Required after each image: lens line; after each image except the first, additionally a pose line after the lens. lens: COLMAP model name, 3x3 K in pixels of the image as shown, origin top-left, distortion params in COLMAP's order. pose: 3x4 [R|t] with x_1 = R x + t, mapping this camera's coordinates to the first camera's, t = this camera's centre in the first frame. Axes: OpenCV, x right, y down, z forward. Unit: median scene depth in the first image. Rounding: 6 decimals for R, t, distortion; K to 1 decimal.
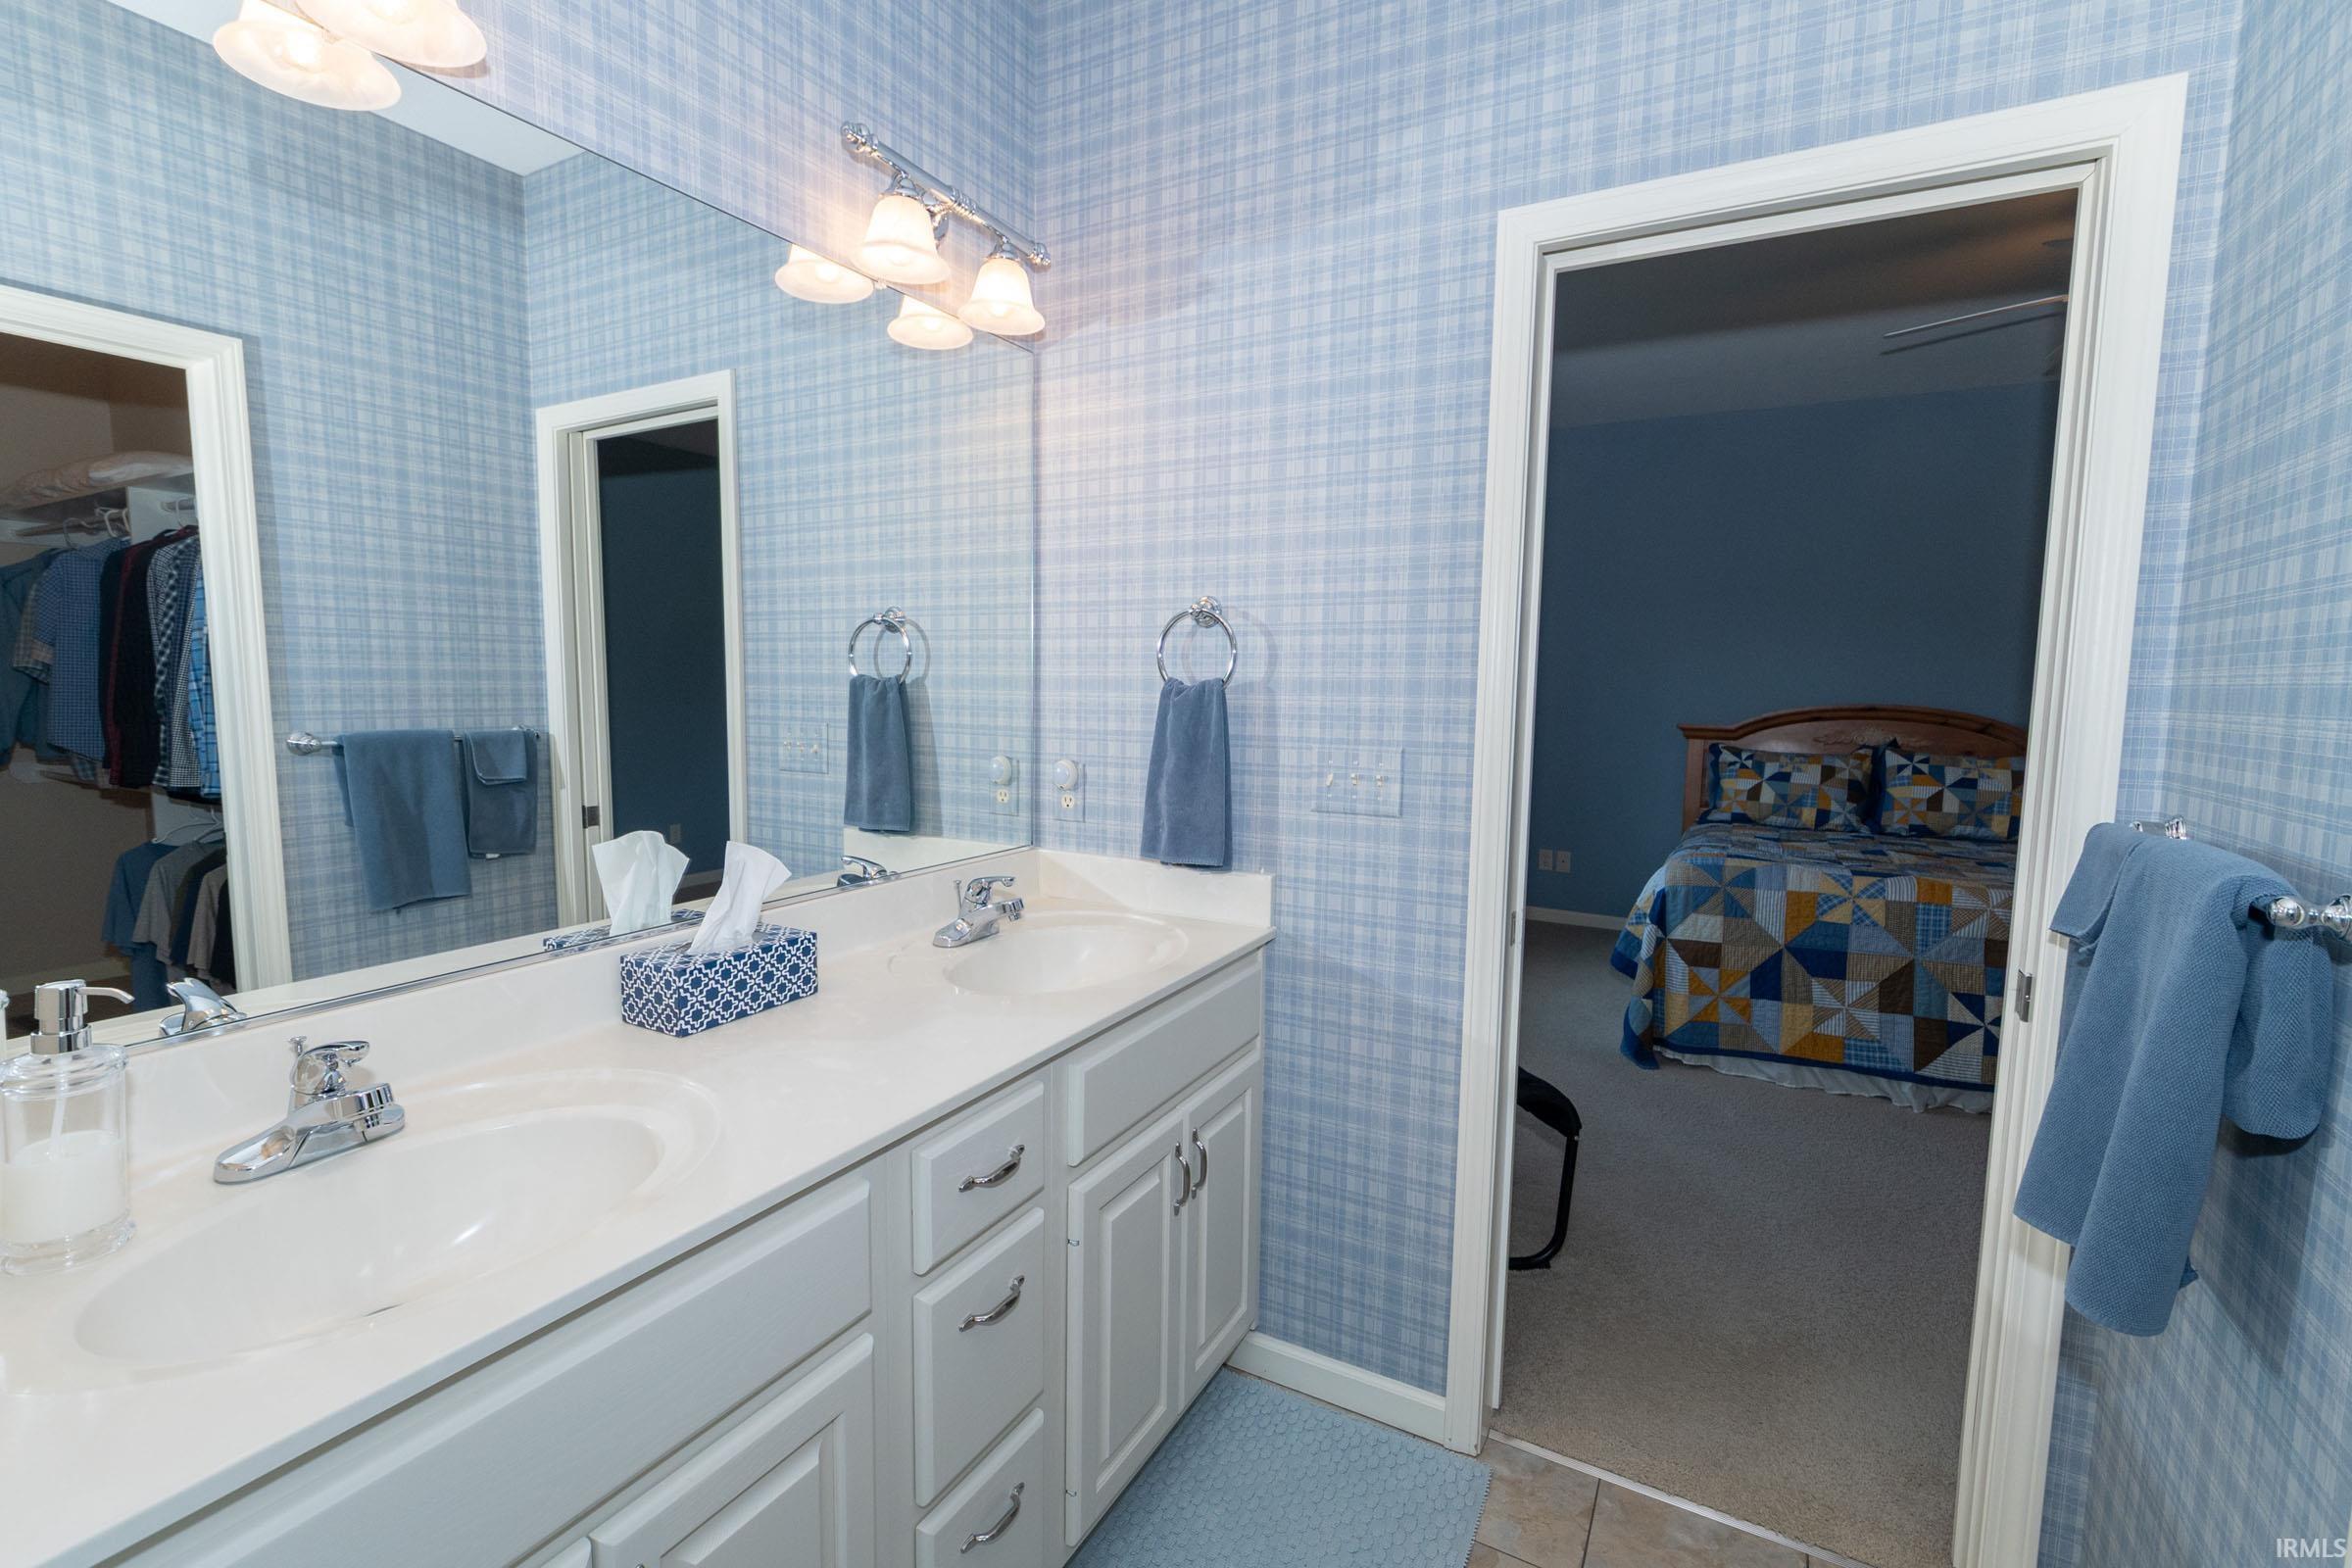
lens RADIAL K [[1037.0, 0, 1172.7], [0, 1037.0, 774.5], [0, 0, 1]] dist [0.000867, -0.000489]
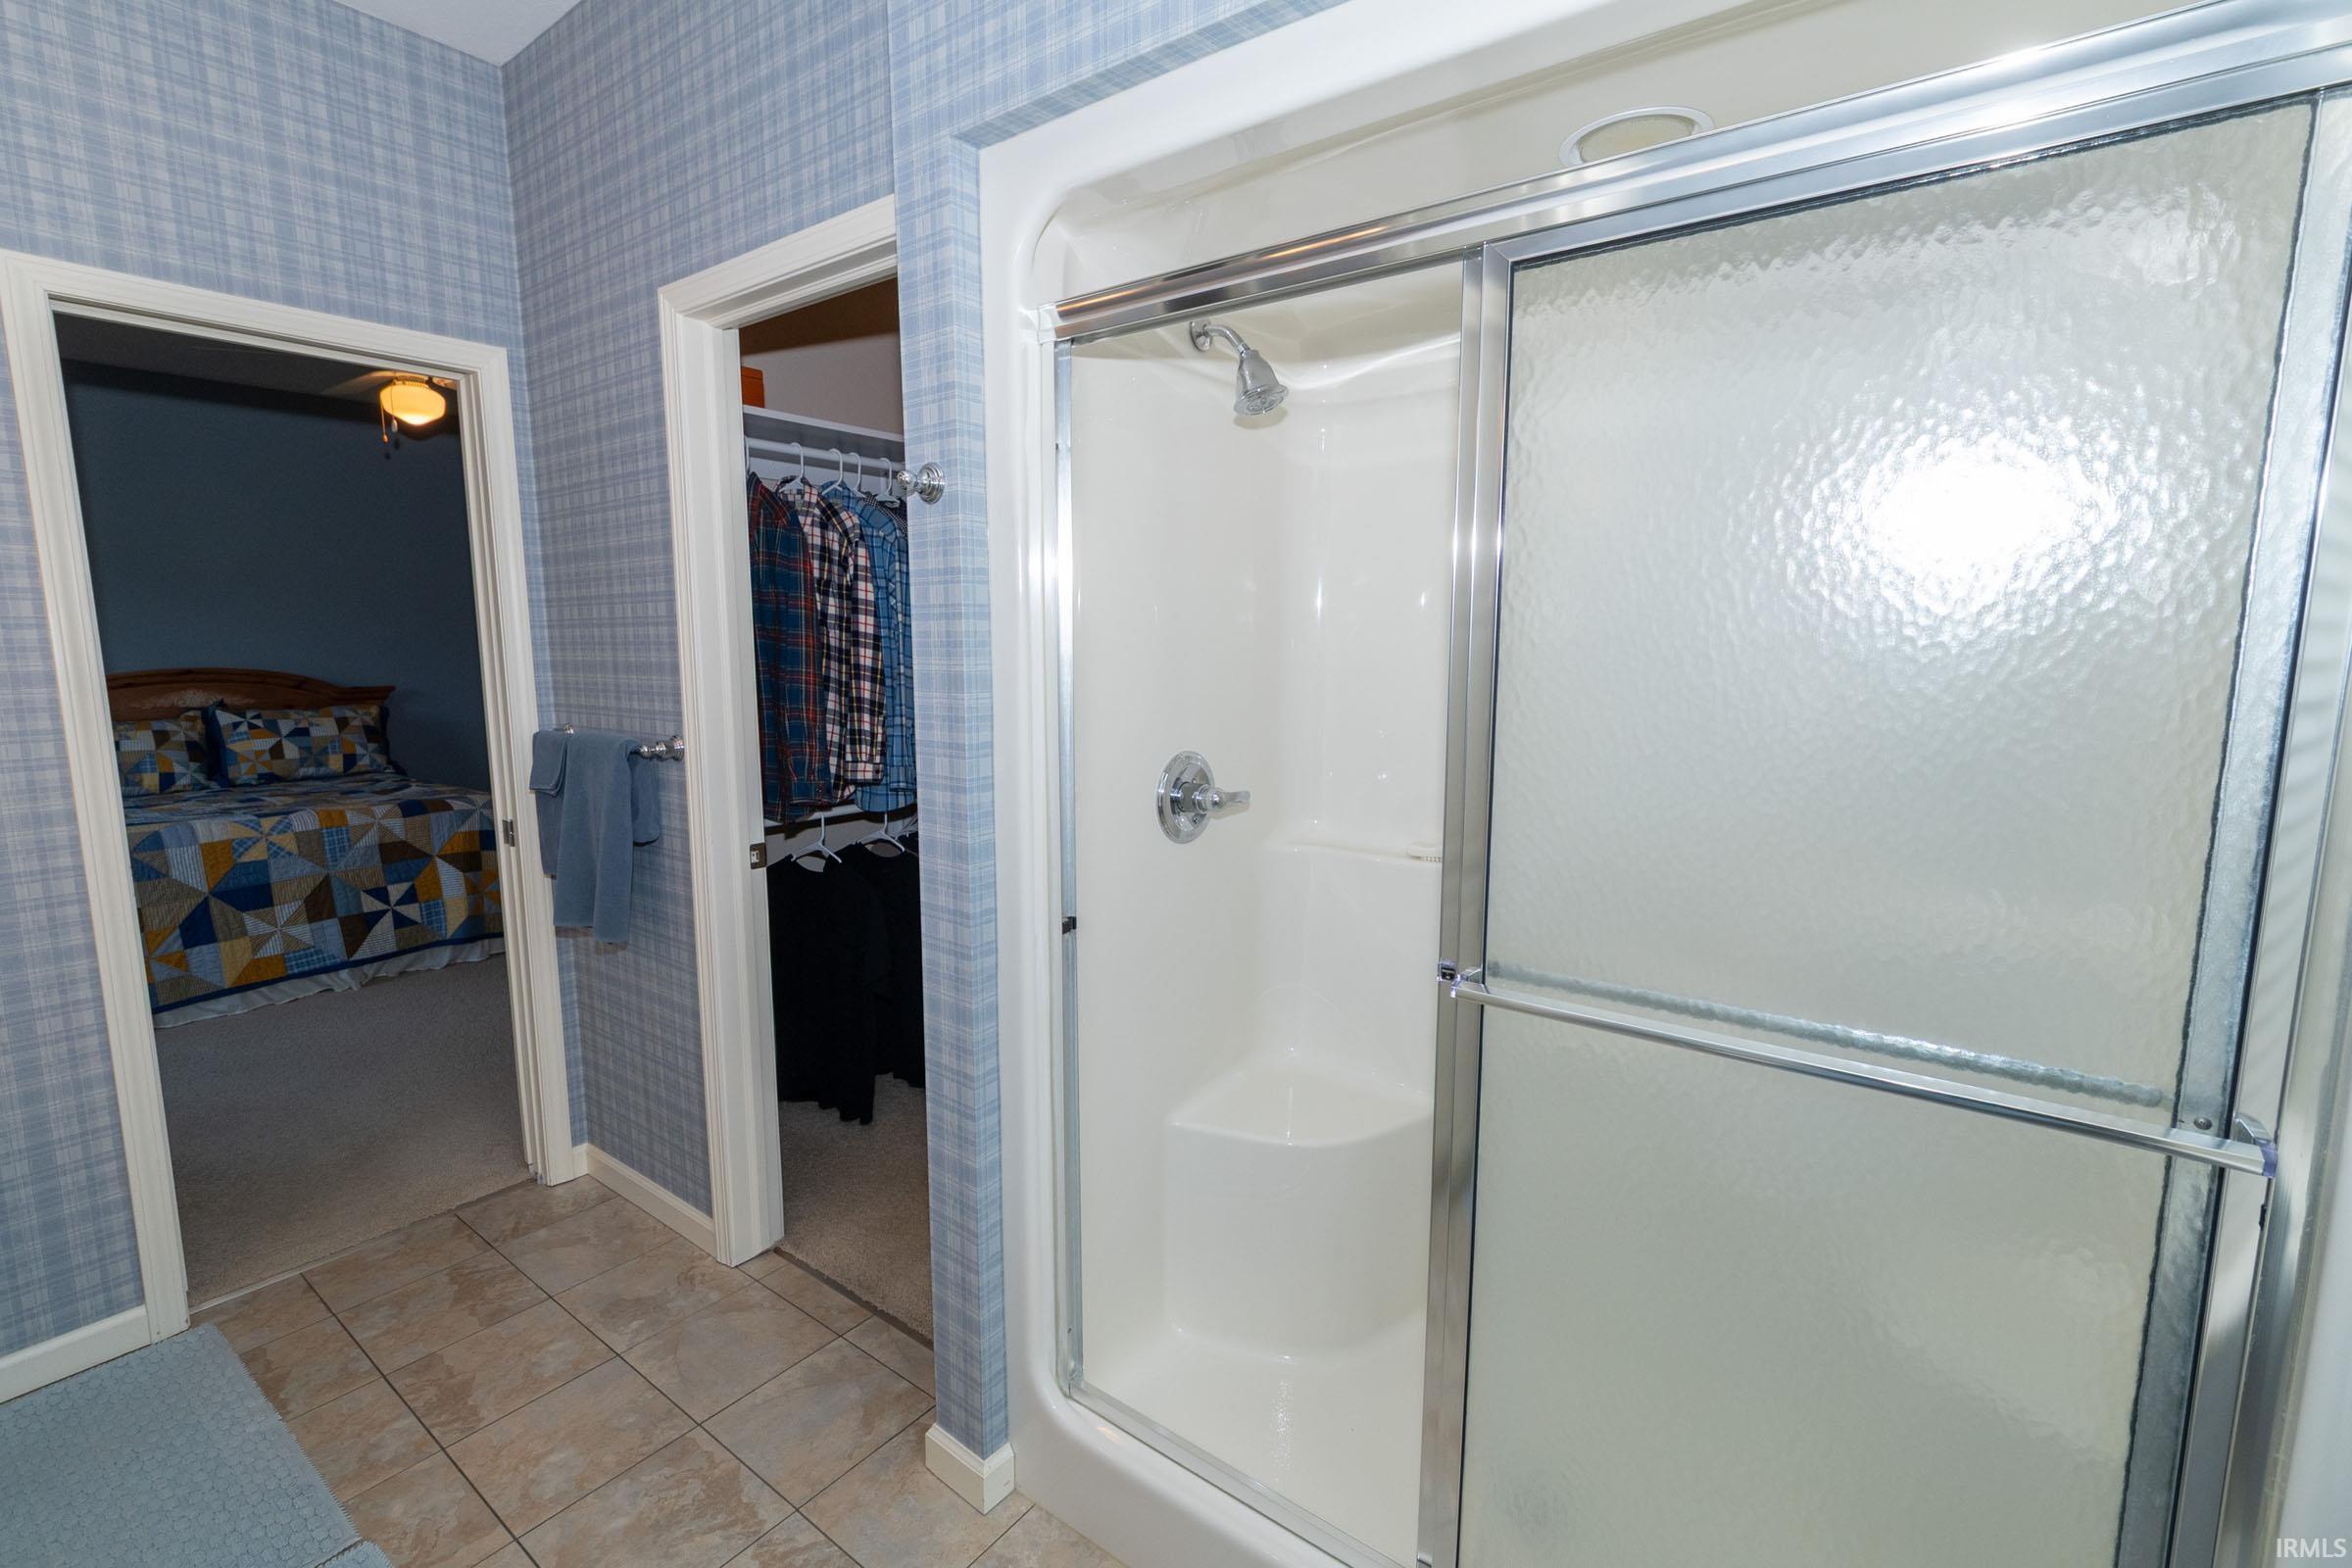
lens RADIAL K [[1037.0, 0, 1172.7], [0, 1037.0, 774.5], [0, 0, 1]] dist [0.000867, -0.000489]
pose [[0.125106, -0.145570, 0.981406, -0.355609], [0.096903, 0.986241, 0.133935, -0.007671], [-0.987400, 0.078345, 0.137491, -0.177993]]
